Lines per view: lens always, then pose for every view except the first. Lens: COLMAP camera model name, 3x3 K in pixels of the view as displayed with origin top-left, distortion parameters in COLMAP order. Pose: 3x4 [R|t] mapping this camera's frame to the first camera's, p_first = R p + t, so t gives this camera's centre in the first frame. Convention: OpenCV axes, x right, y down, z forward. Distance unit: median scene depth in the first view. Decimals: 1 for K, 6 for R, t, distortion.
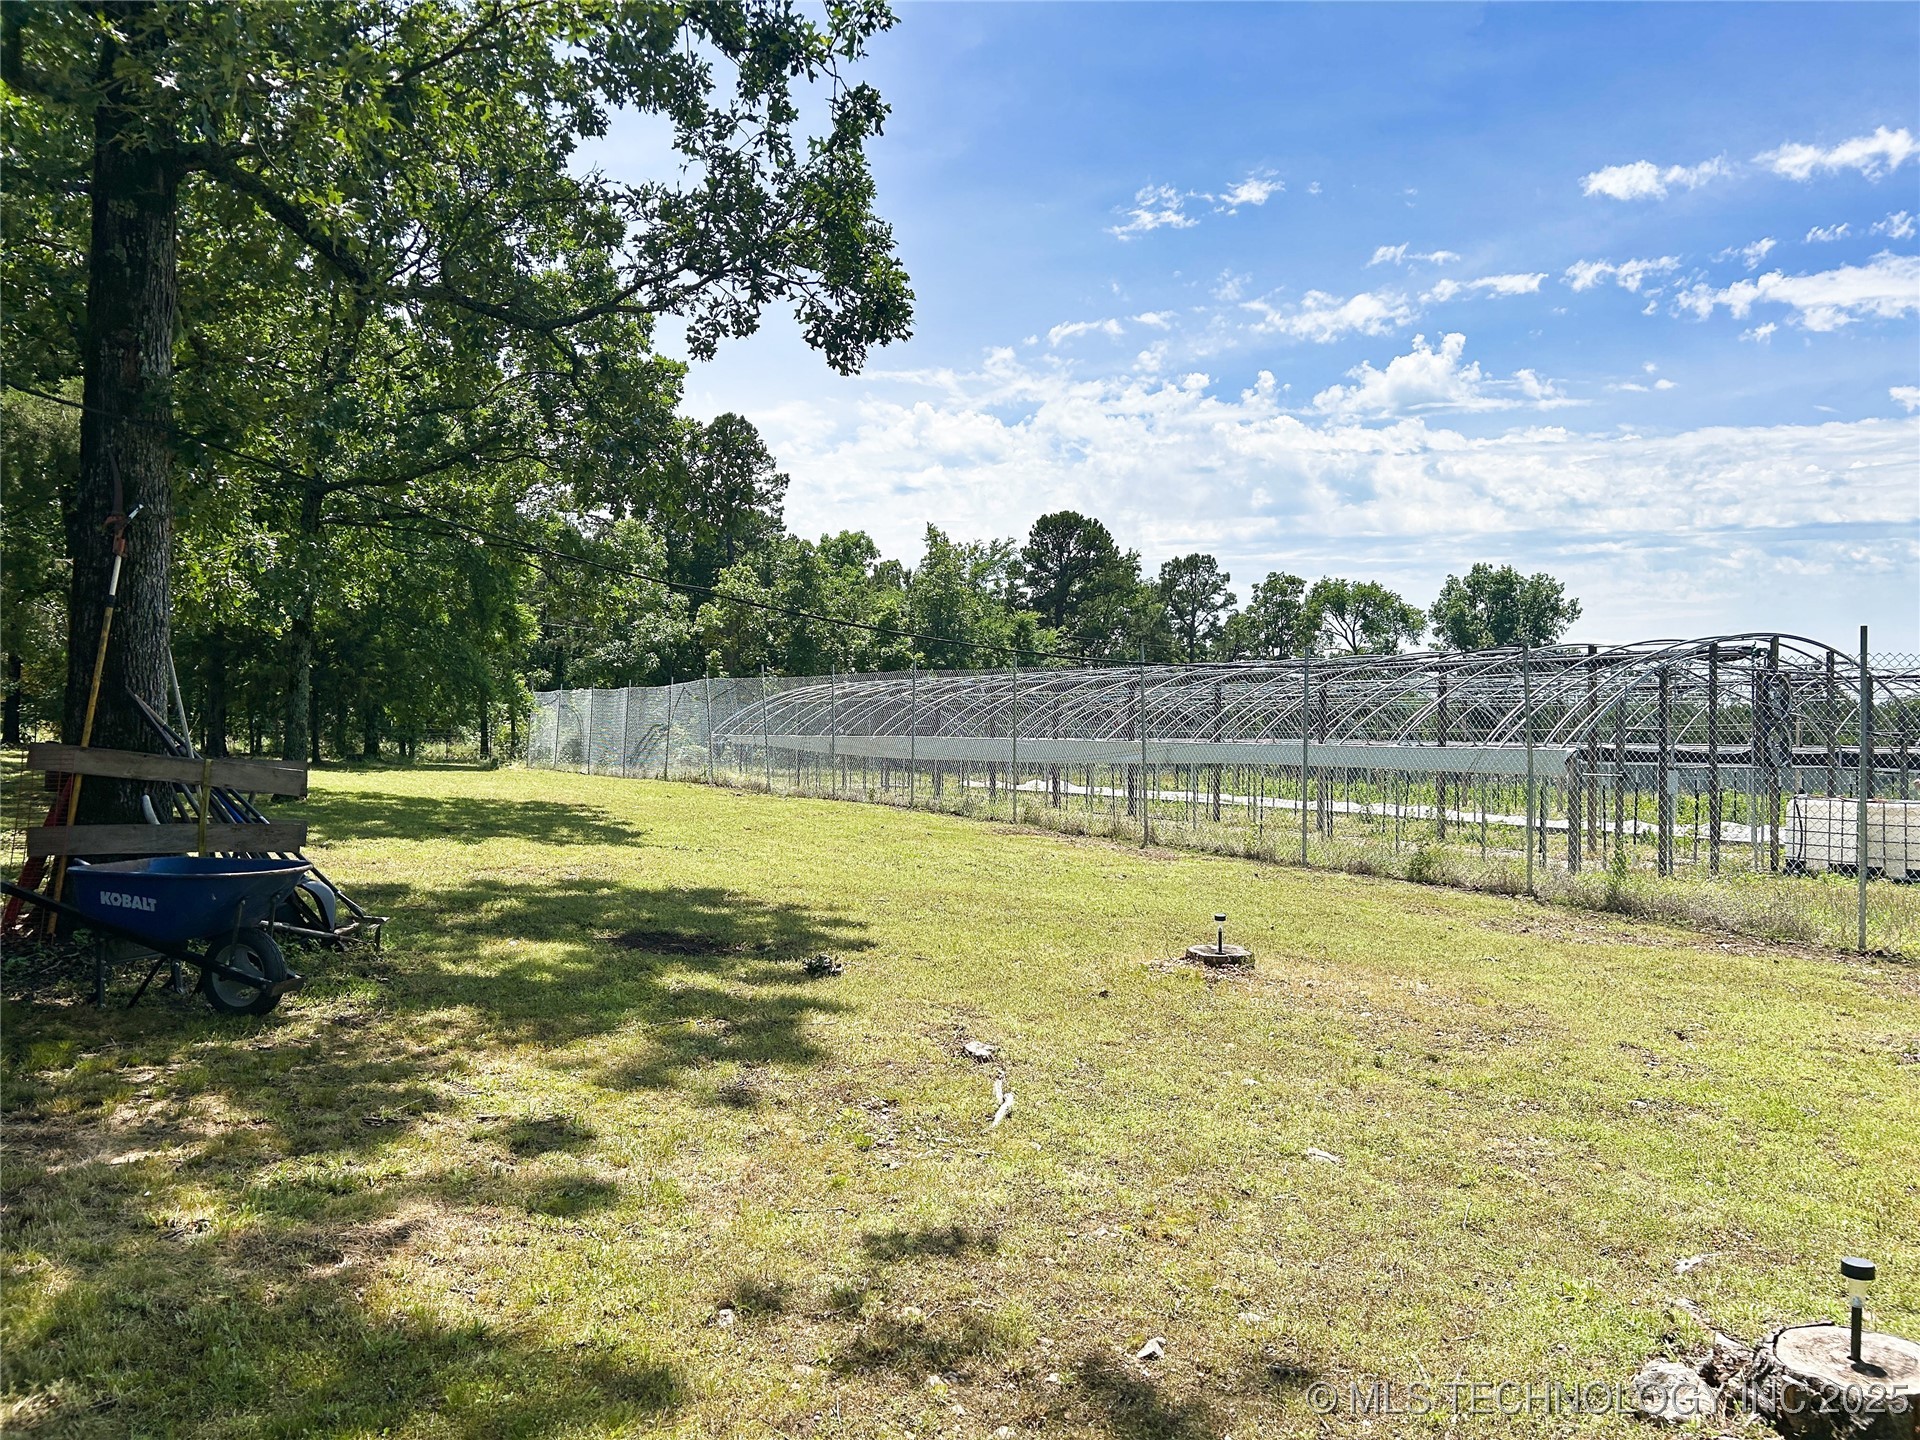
lens RADIAL K [[1443.3, 0, 962.7], [0, 1443.3, 719.8], [0, 0, 1]] dist [0.059891, -0.082254]
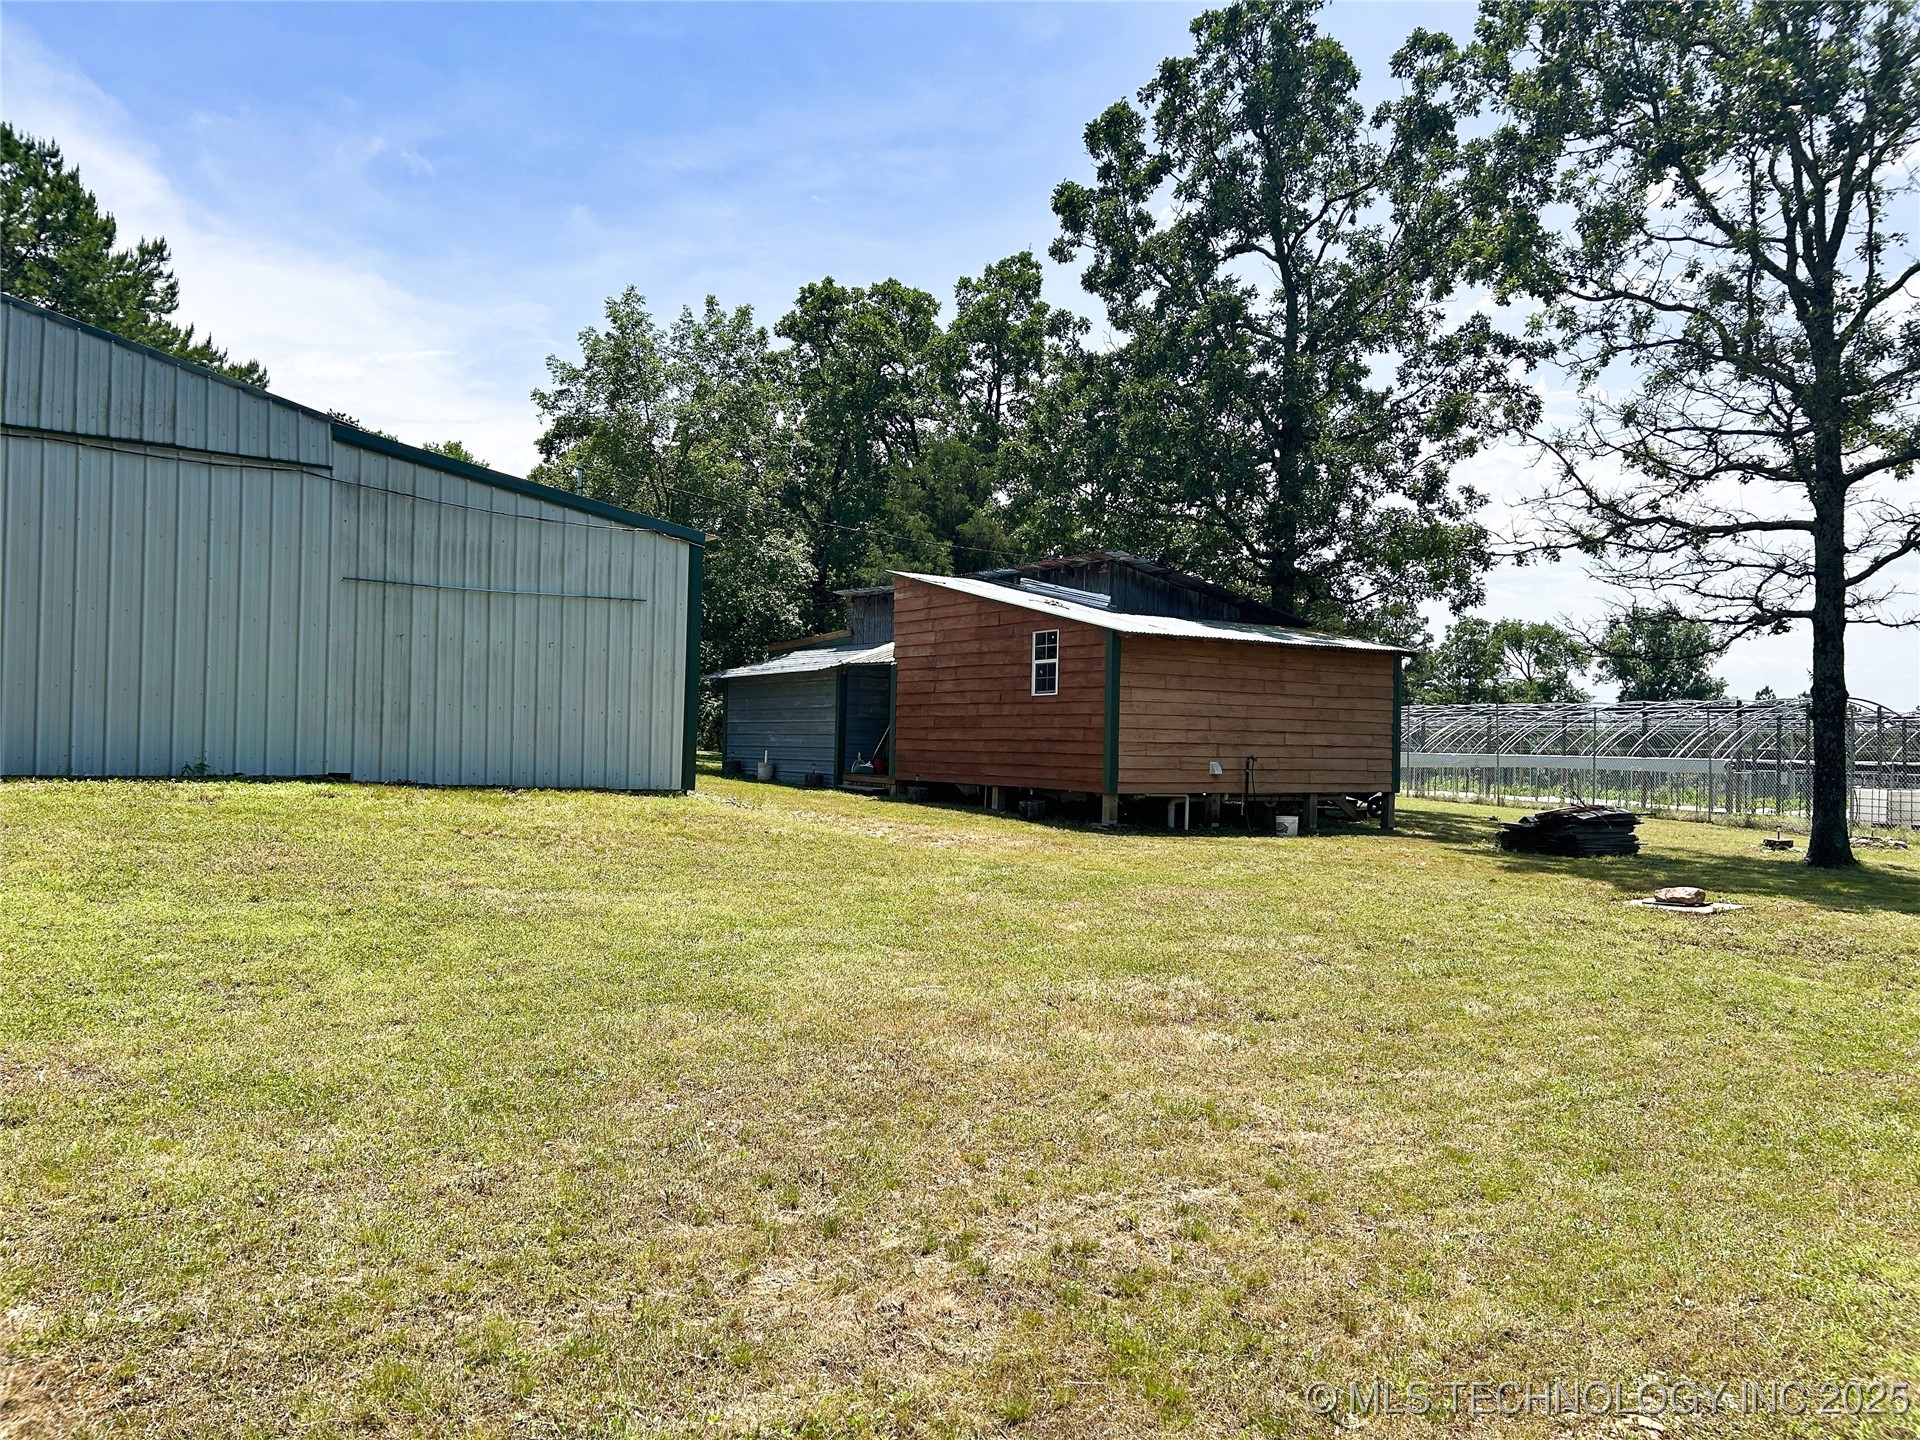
lens RADIAL K [[1443.3, 0, 977.7], [0, 1443.3, 716.4], [0, 0, 1]] dist [0.059891, -0.082254]
pose [[0.997333, 0.010016, -0.072296, -0.100176], [-0.010817, 0.999884, -0.010690, -0.001110], [0.072181, 0.011443, 0.997326, -0.230403]]
